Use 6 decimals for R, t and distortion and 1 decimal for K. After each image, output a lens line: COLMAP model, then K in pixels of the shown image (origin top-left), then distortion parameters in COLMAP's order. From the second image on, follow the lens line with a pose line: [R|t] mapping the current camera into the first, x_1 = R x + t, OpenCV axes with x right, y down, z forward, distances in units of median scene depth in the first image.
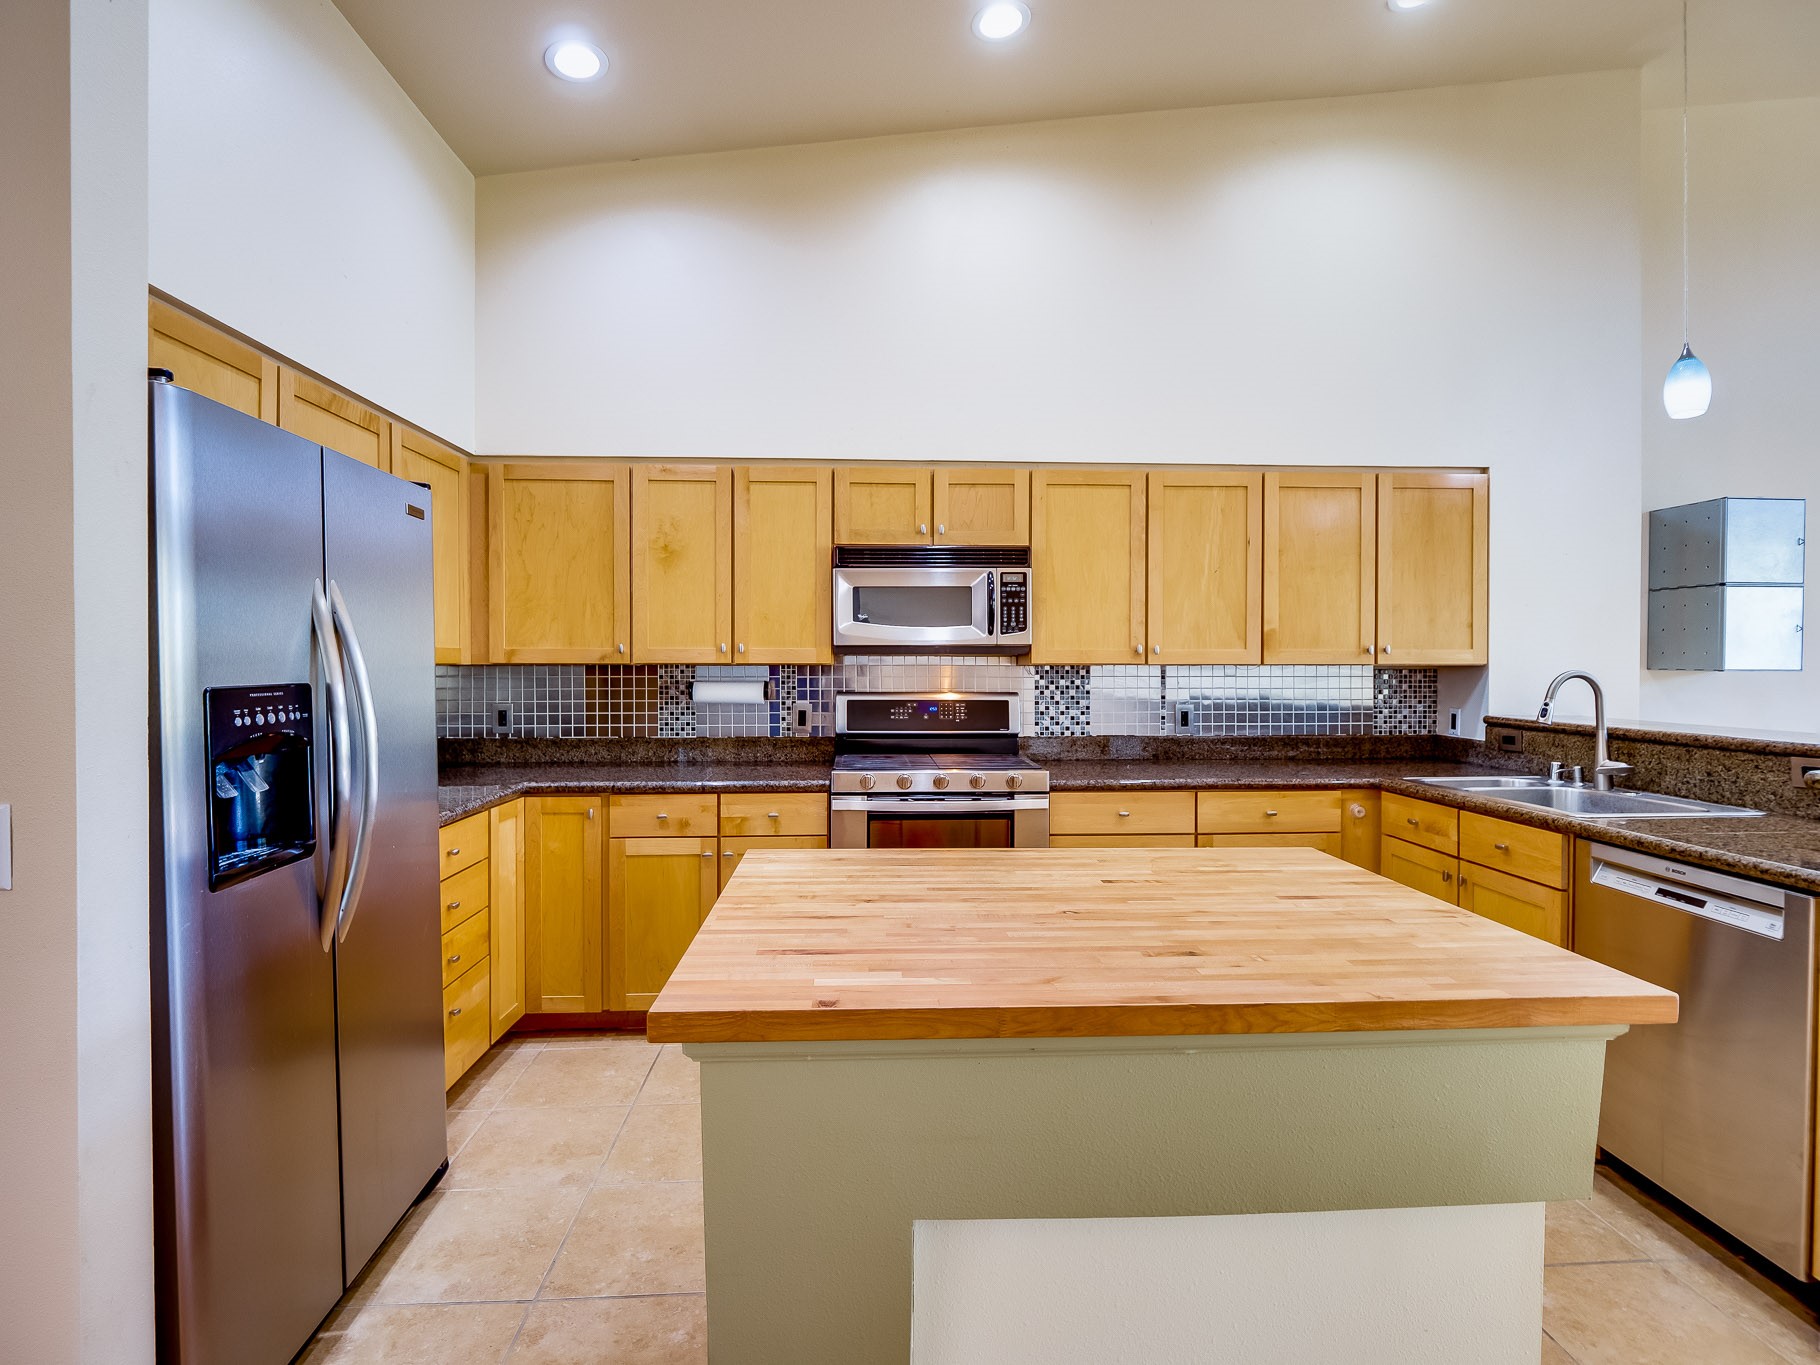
lens RADIAL K [[883.7, 0, 904.9], [0, 883.7, 673.0], [0, 0, 1]] dist [-0.010603, -0.000826]
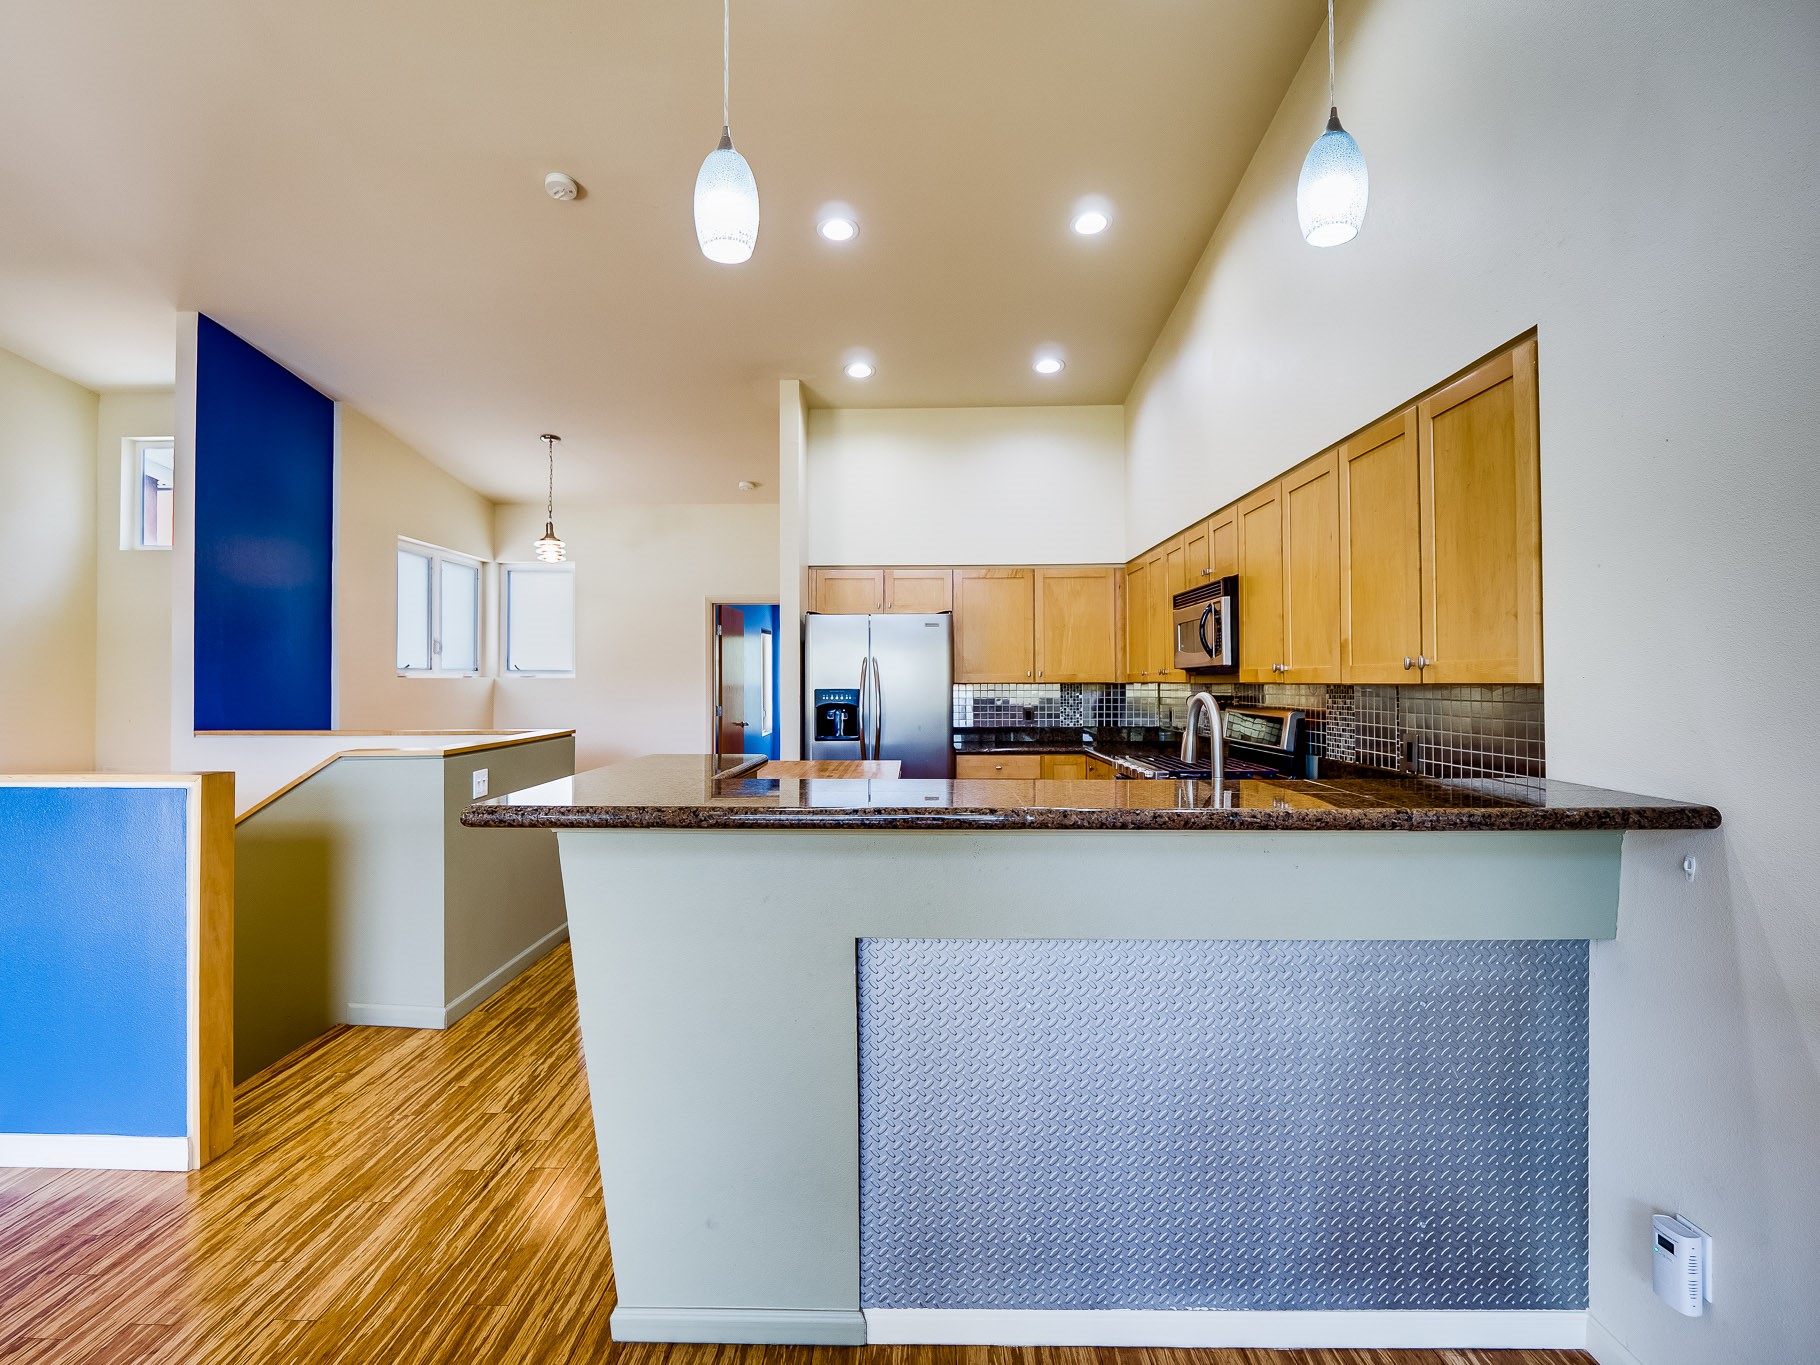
lens RADIAL K [[893.8, 0, 903.3], [0, 893.8, 669.9], [0, 0, 1]] dist [-0.014351, -0.001811]
pose [[-0.063454, -0.013064, -0.997899, 1.272302], [-0.008860, 0.999882, -0.012527, -0.008850], [0.997945, 0.008046, -0.063562, 0.661461]]
